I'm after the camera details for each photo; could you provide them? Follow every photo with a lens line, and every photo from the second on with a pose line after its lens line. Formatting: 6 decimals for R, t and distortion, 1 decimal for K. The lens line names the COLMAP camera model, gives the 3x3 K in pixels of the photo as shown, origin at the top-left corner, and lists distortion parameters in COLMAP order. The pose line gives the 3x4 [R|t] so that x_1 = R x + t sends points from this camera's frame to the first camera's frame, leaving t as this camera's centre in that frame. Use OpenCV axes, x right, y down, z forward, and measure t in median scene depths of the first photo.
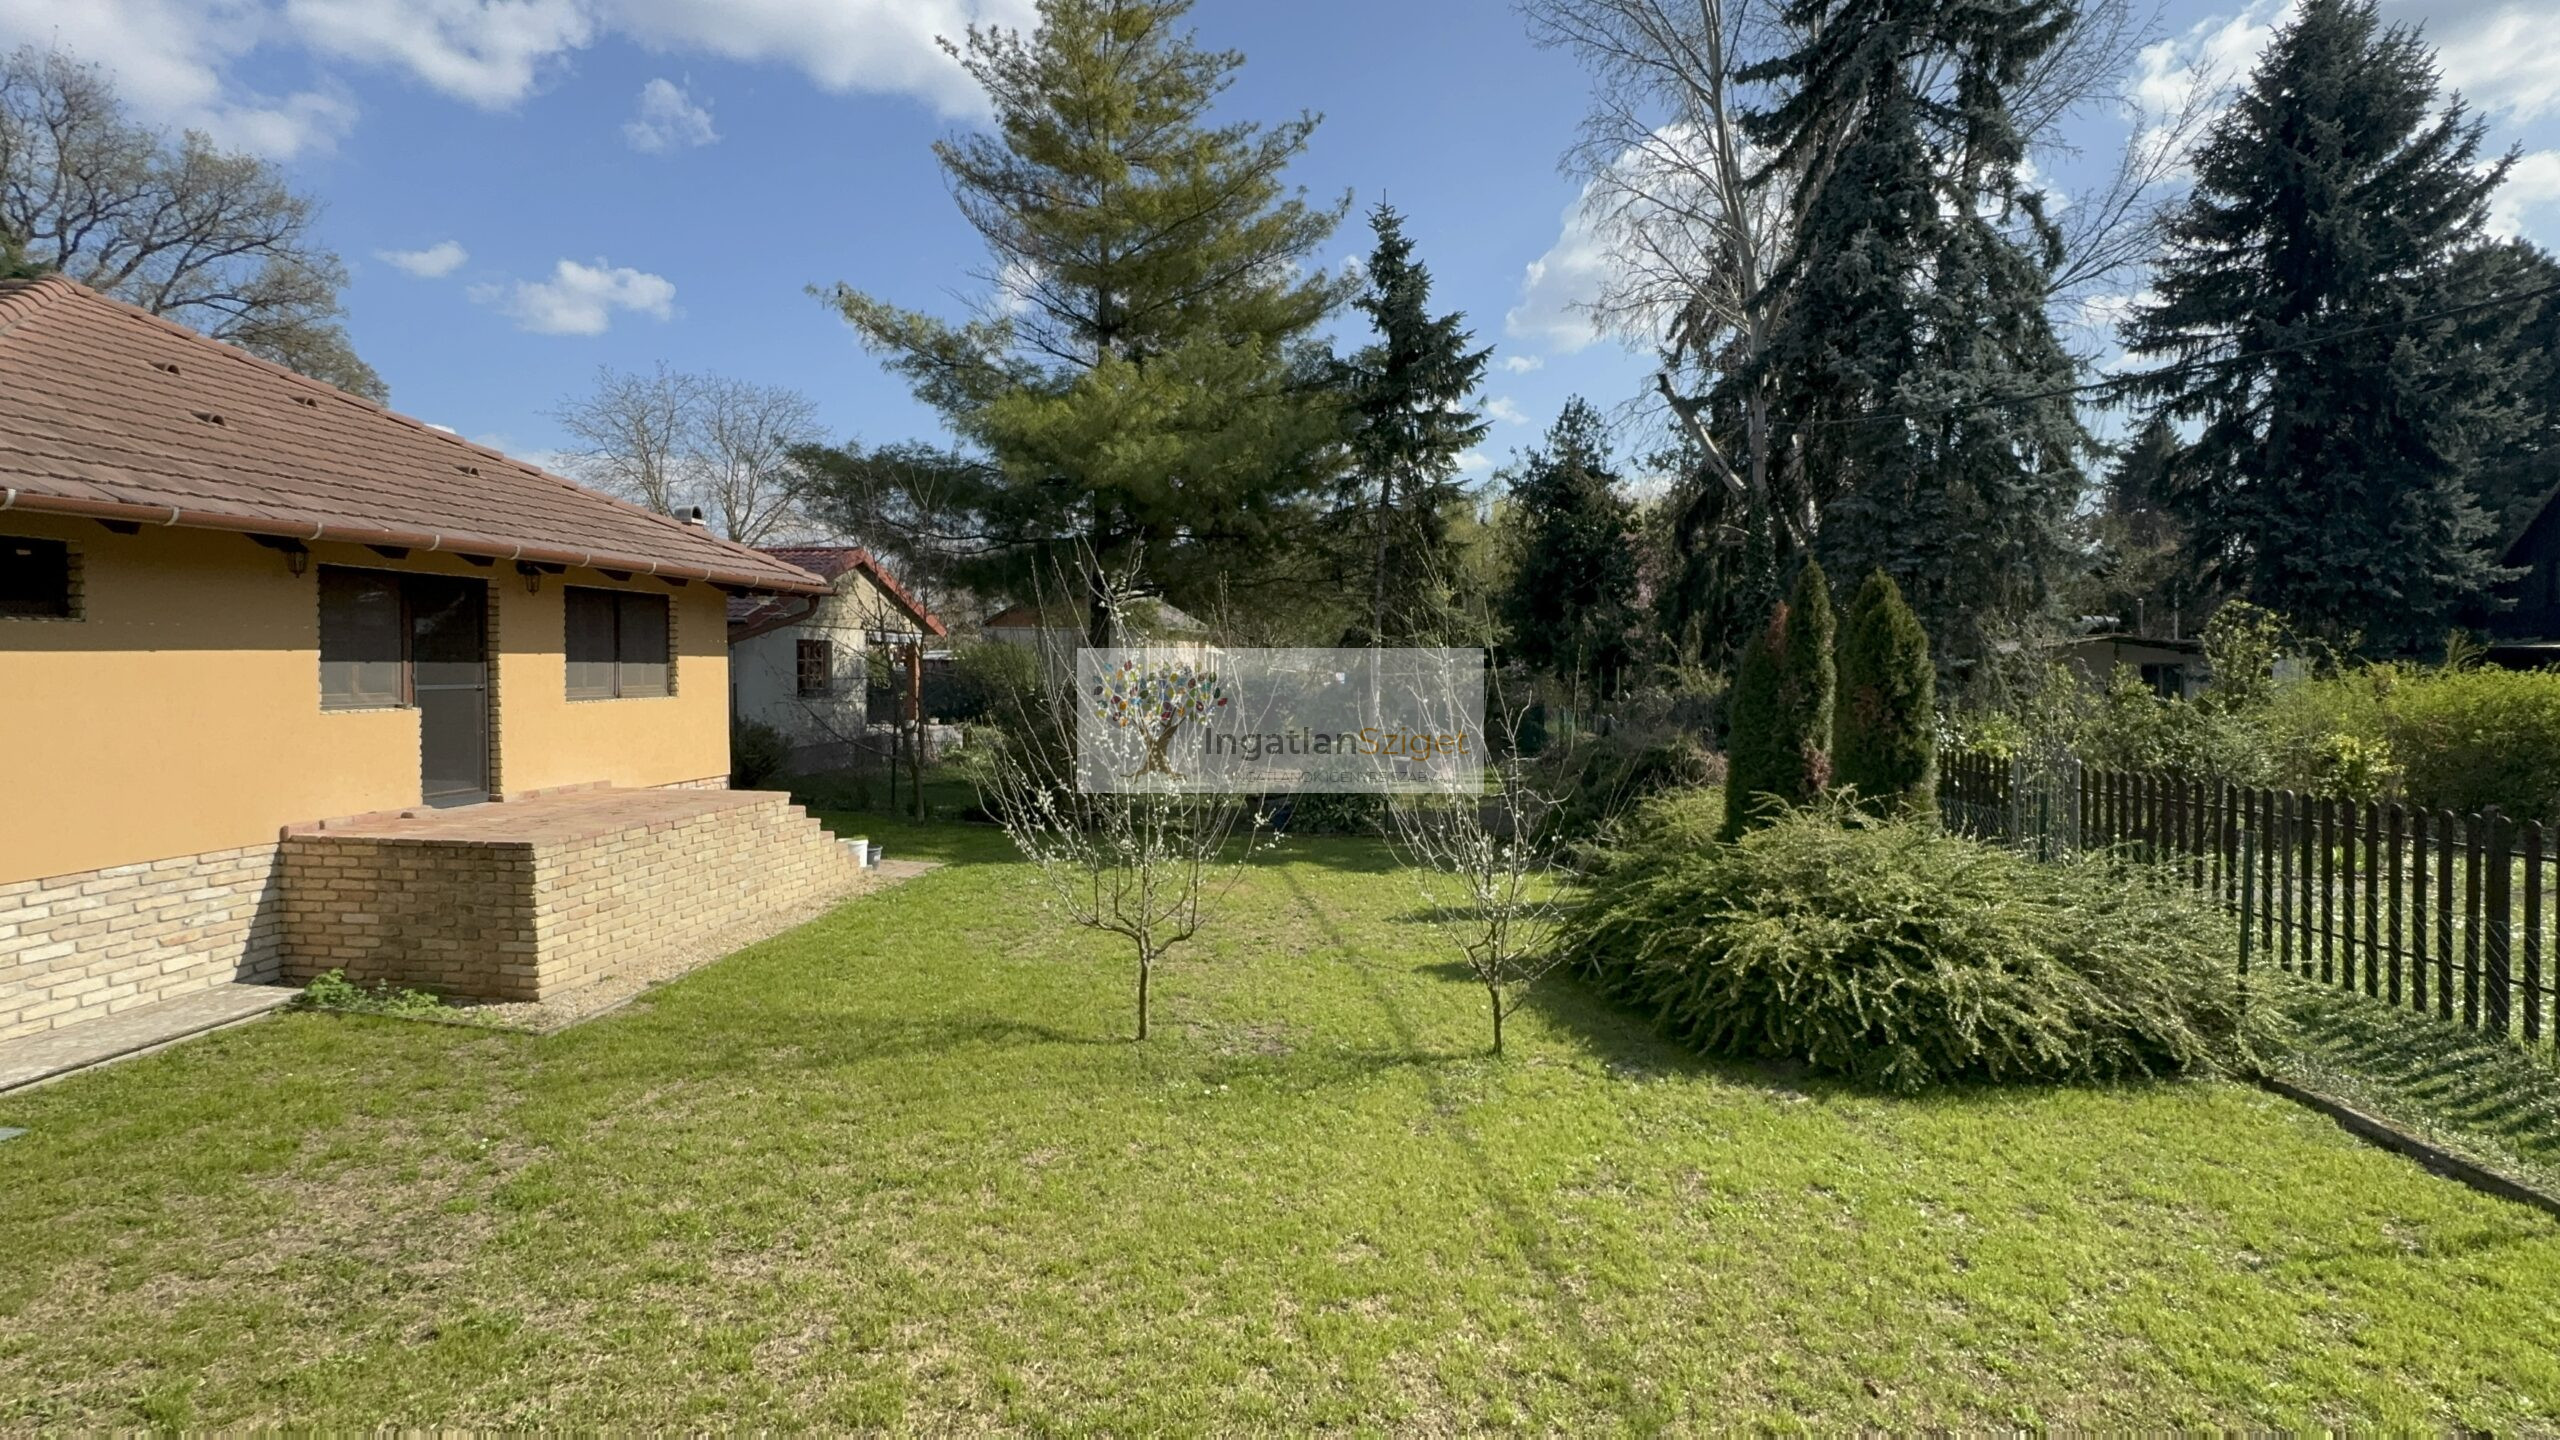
lens RADIAL K [[1171.6, 0, 1281.1], [0, 1171.6, 706.8], [0, 0, 1]] dist [0.003122, 0.001106]
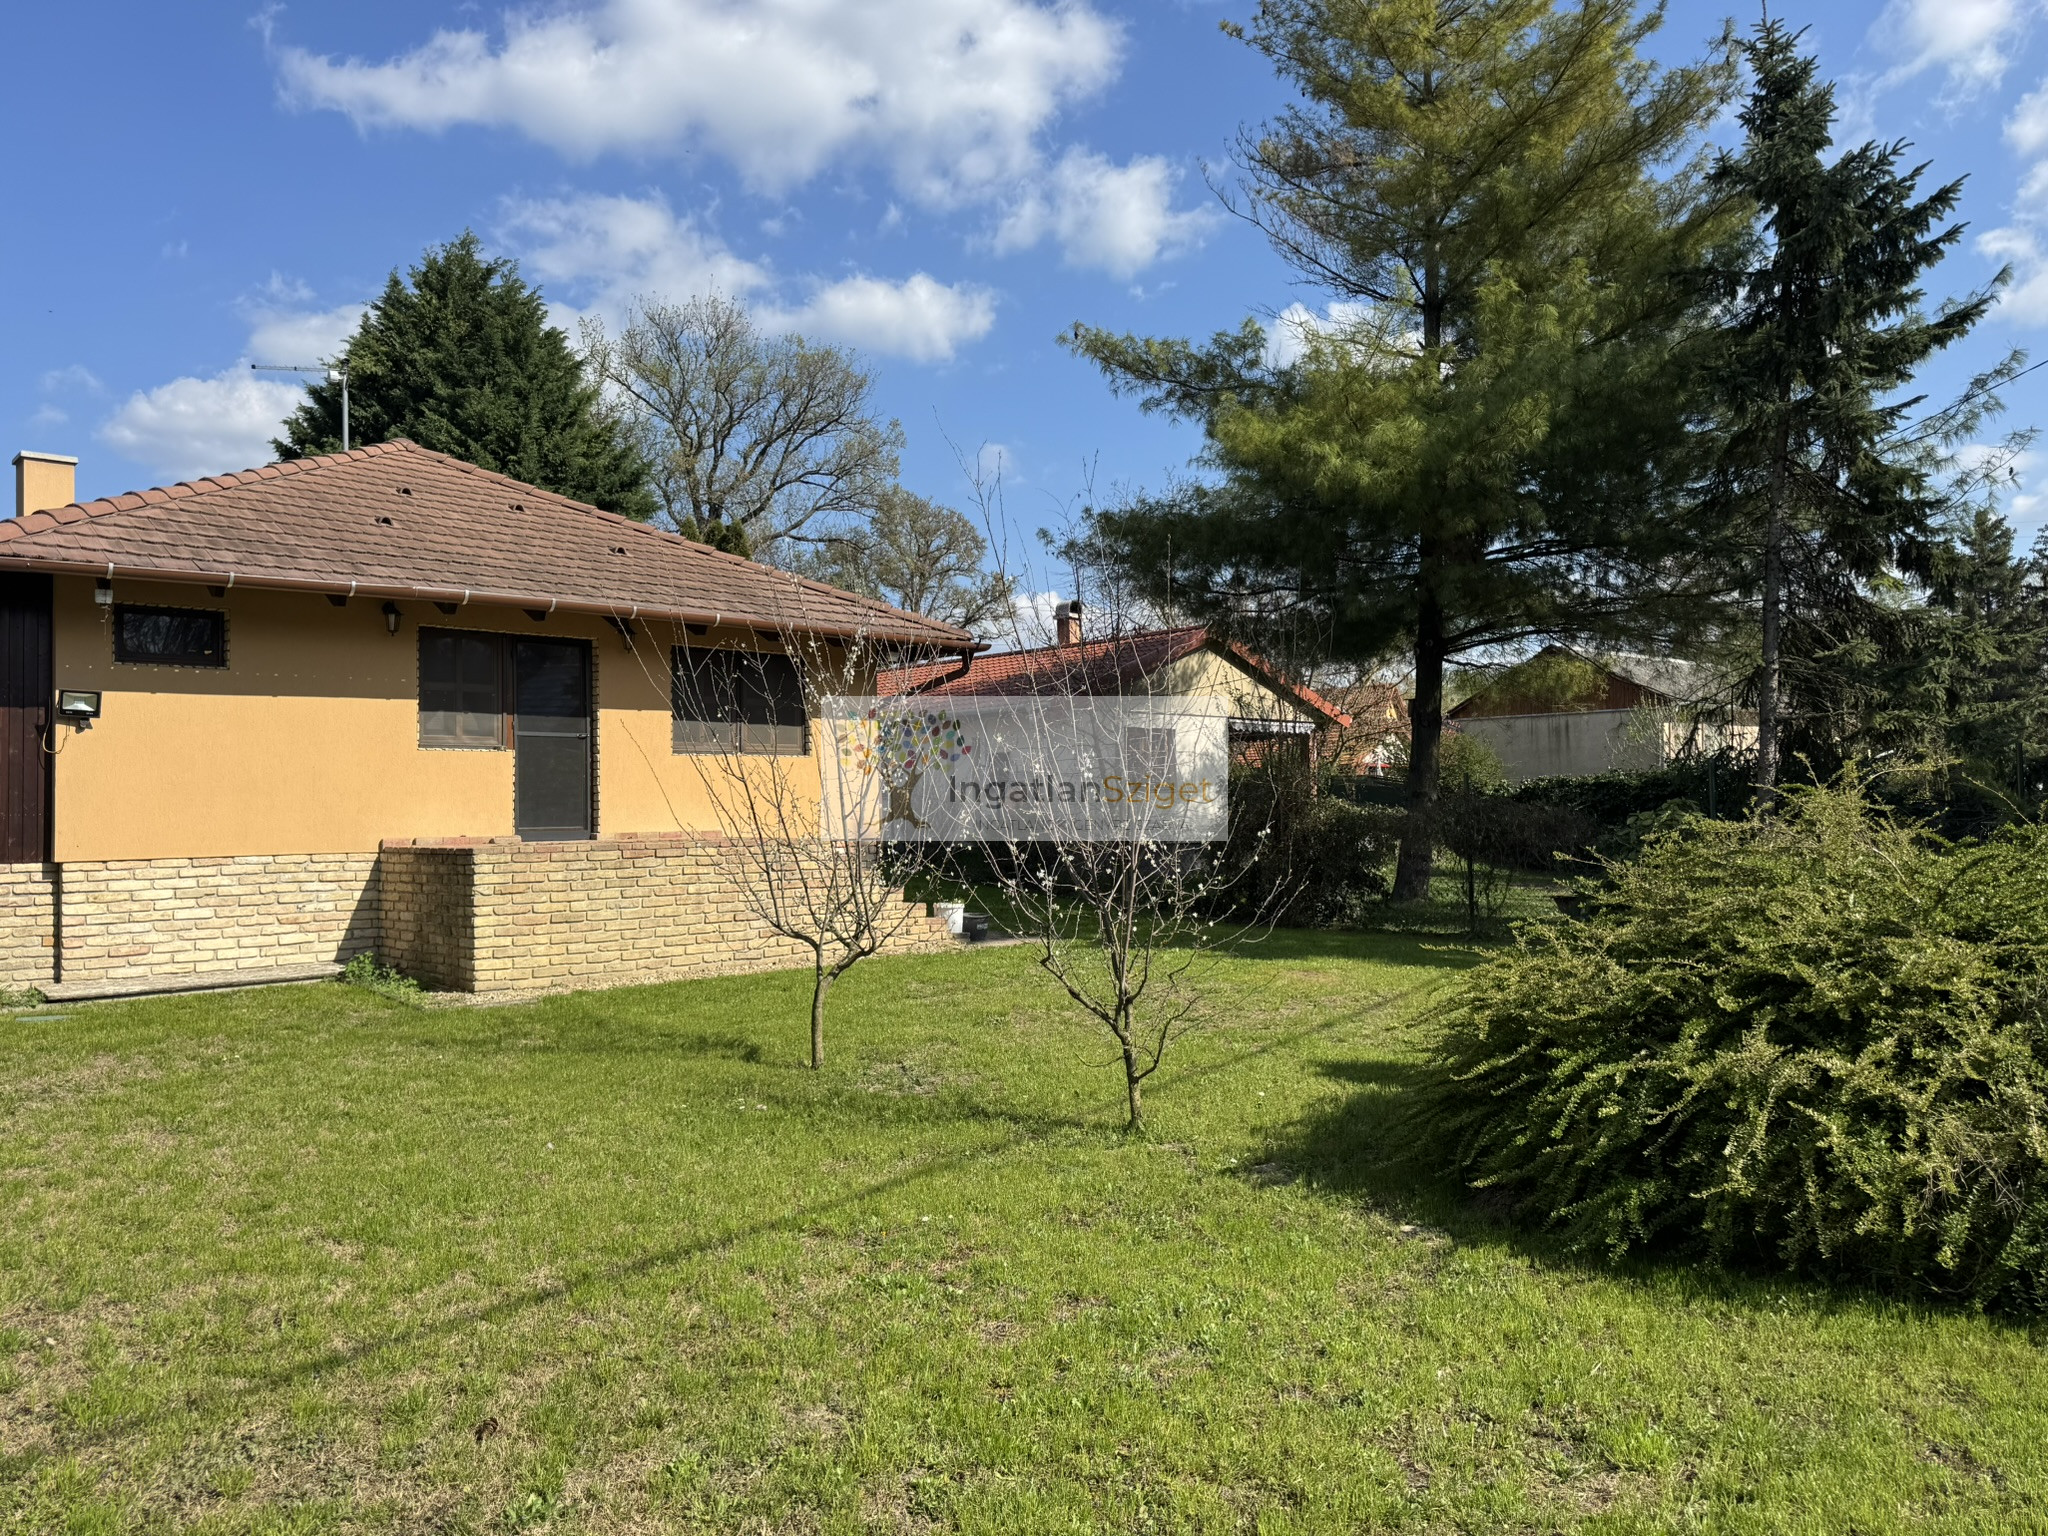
lens RADIAL K [[1435.3, 0, 1033.1], [0, 1435.3, 766.2], [0, 0, 1]] dist [0.042819, -0.051067]
pose [[0.778173, -0.039104, -0.626831, 0.627323], [-0.001411, 0.997948, -0.064007, 0.122919], [0.628048, 0.050693, 0.776521, 0.262394]]
